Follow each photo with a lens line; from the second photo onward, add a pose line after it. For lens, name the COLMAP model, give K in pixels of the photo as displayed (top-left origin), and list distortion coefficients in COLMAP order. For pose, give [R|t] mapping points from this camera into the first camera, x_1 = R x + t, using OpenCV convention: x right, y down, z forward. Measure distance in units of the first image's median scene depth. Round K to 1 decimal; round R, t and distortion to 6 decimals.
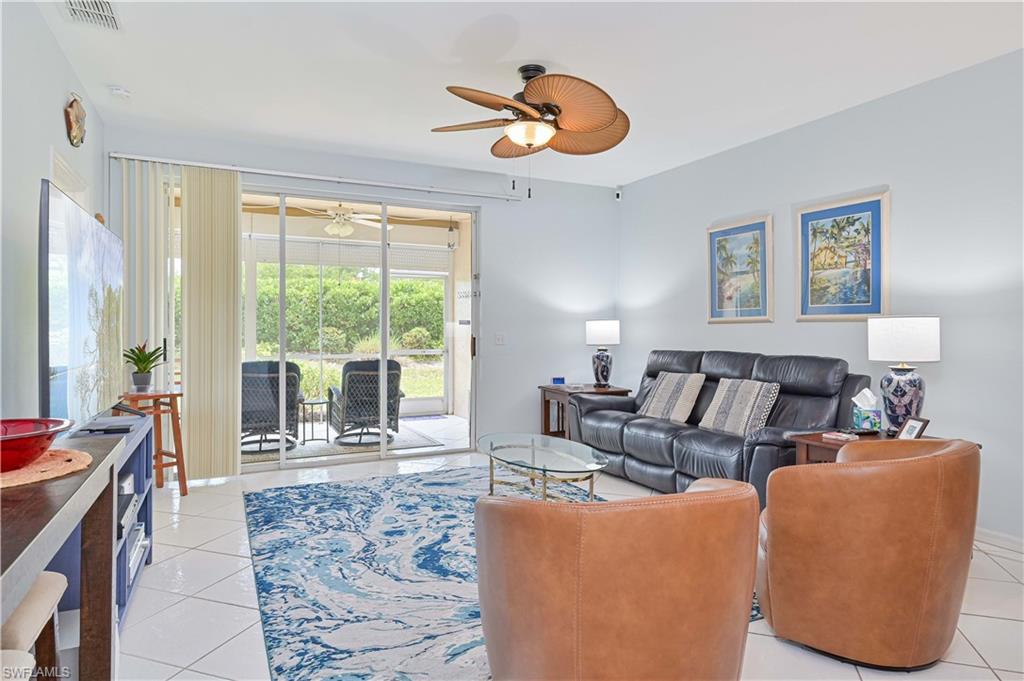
lens RADIAL K [[603.6, 0, 513.5], [0, 603.6, 332.0], [0, 0, 1]] dist [-0.000414, -0.000852]
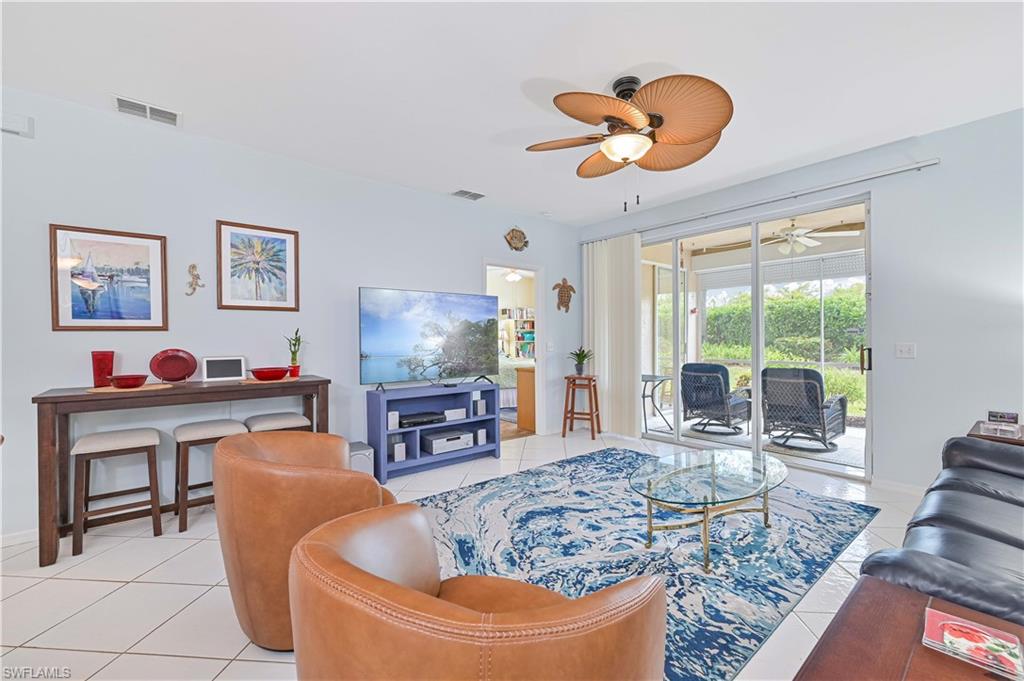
lens RADIAL K [[426.9, 0, 514.7], [0, 426.9, 342.3], [0, 0, 1]] dist [-0.000859, -0.000027]
pose [[0.230266, 0.004106, -0.973119, 0.557338], [0.000389, 0.999991, 0.004311, -0.002508], [0.973128, -0.001371, 0.230262, 0.527530]]
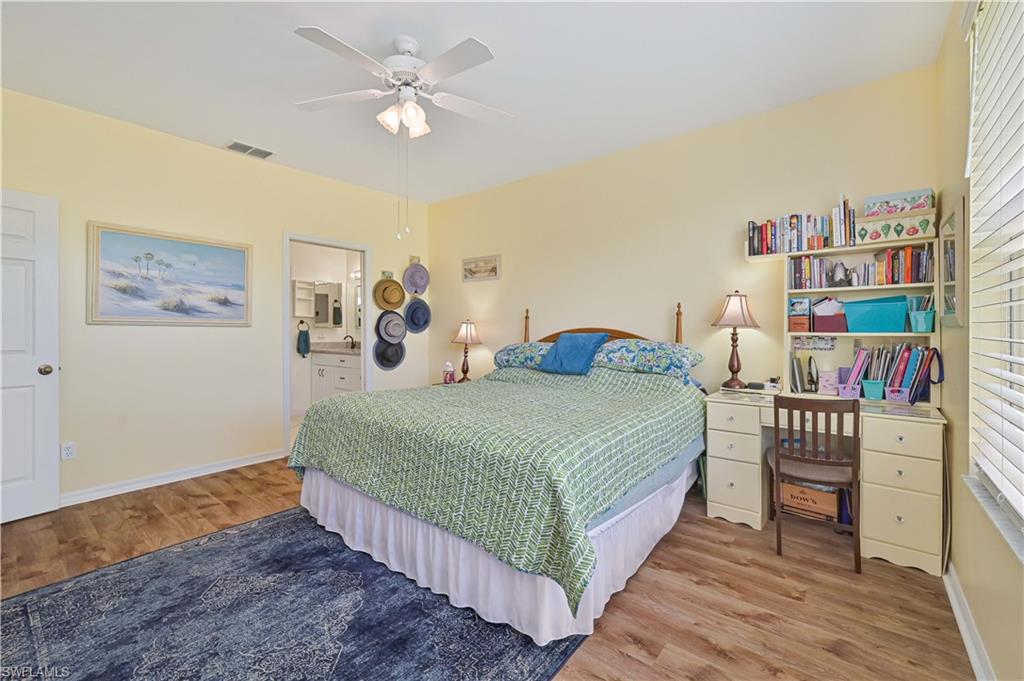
lens RADIAL K [[426.7, 0, 512.4], [0, 426.7, 329.9], [0, 0, 1]] dist [-0.001914, 0.000005]
pose [[-0.912610, 0.003619, -0.408815, -1.102970], [0.000842, 0.999975, 0.006973, -0.007426], [0.408831, 0.006020, -0.912590, 1.491520]]
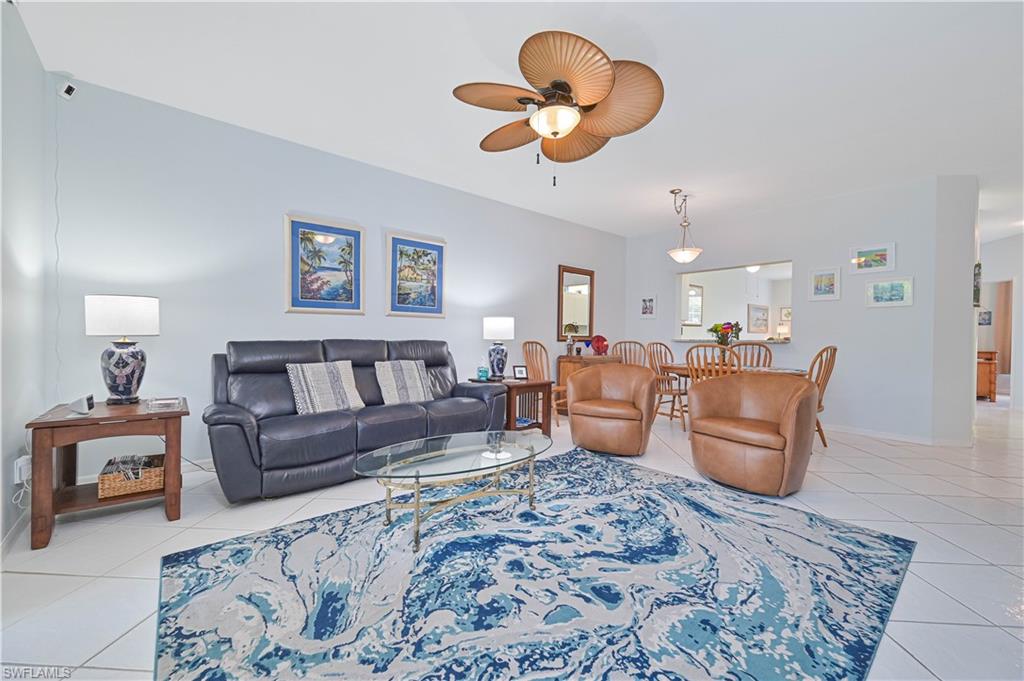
lens RADIAL K [[410.9, 0, 515.0], [0, 410.9, 339.2], [0, 0, 1]] dist [0.002633, 0.000383]
pose [[-0.250028, -0.010683, 0.968180, -0.517824], [-0.004828, 0.999940, 0.009787, 0.026586], [-0.968226, -0.002227, -0.250065, 1.005240]]
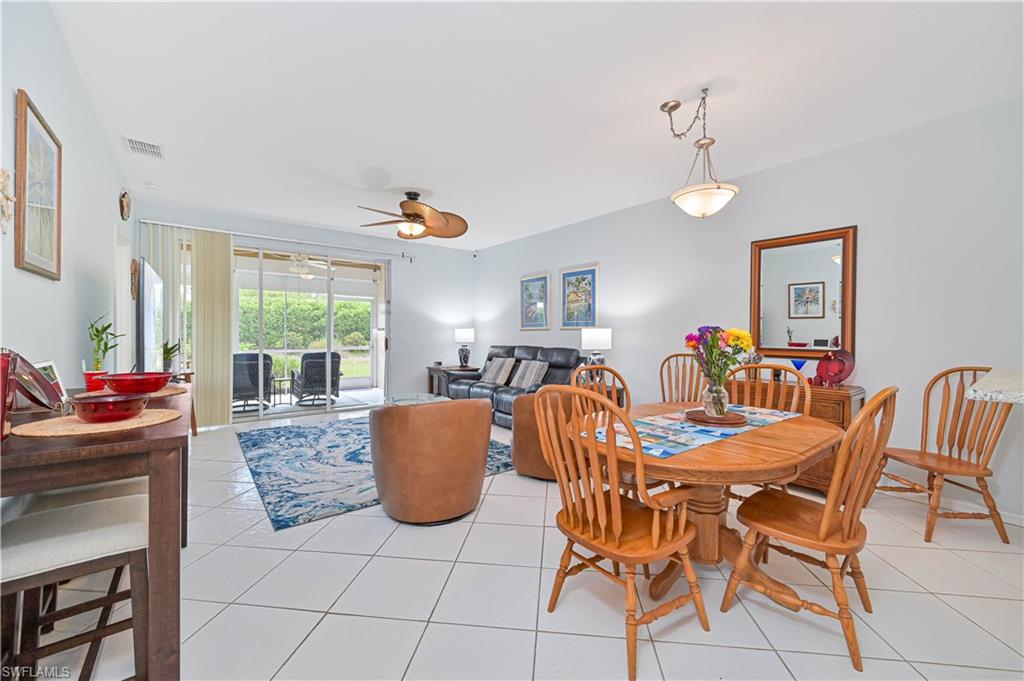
lens RADIAL K [[408.5, 0, 512.2], [0, 408.5, 336.7], [0, 0, 1]] dist [-0.000027, 0.000208]
pose [[0.979323, 0.001434, 0.202299, 0.062960], [-0.001930, 0.999996, 0.002258, 0.001751], [-0.202295, -0.002602, 0.979321, -0.242975]]
